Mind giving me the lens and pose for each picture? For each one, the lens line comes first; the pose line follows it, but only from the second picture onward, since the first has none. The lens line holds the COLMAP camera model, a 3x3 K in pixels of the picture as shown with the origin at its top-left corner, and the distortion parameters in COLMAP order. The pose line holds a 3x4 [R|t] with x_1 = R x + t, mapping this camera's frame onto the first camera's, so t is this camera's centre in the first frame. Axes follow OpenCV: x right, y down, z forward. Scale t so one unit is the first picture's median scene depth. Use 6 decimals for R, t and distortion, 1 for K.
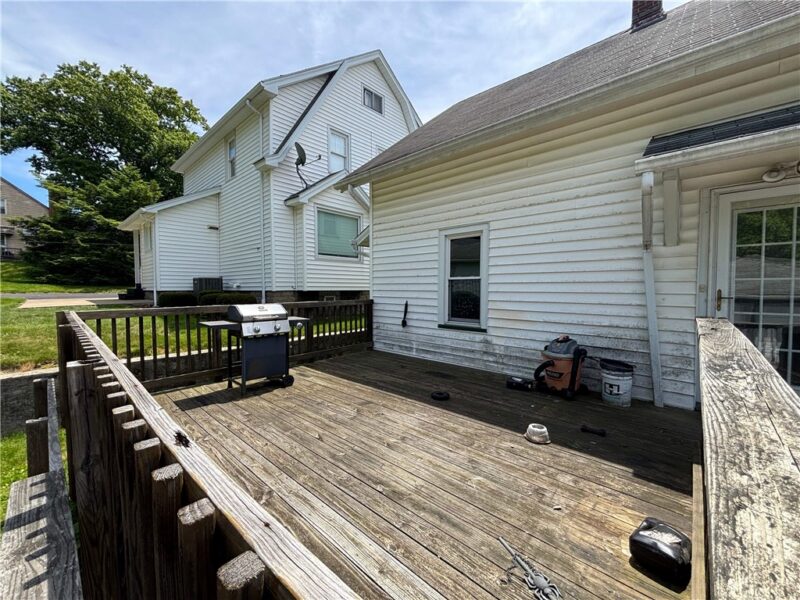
lens RADIAL K [[321.6, 0, 401.0], [0, 321.6, 298.8], [0, 0, 1]] dist [-0.003543, -0.000124]
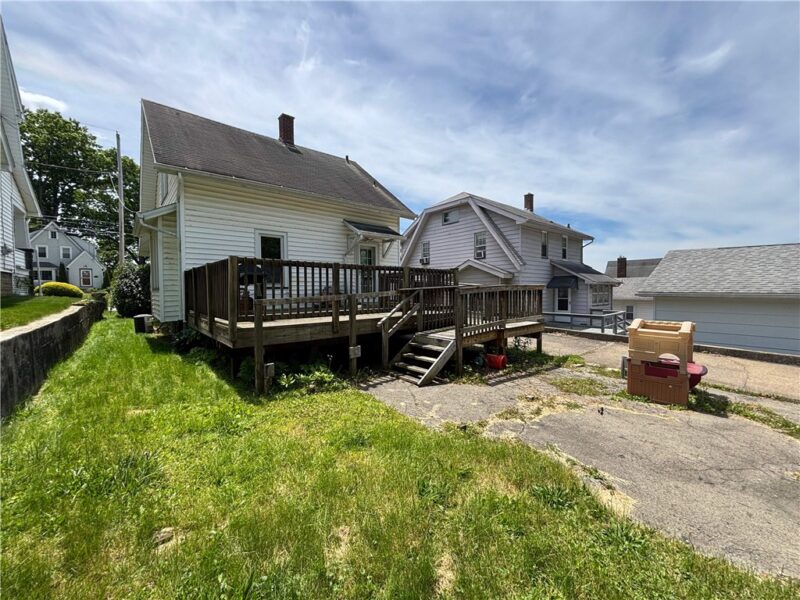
lens RADIAL K [[321.6, 0, 400.7], [0, 321.6, 301.1], [0, 0, 1]] dist [-0.003543, -0.000124]
pose [[0.130535, -0.024272, 0.991147, -1.491923], [0.043892, 0.998862, 0.018681, 0.159105], [-0.990472, 0.041065, 0.131452, 0.092595]]
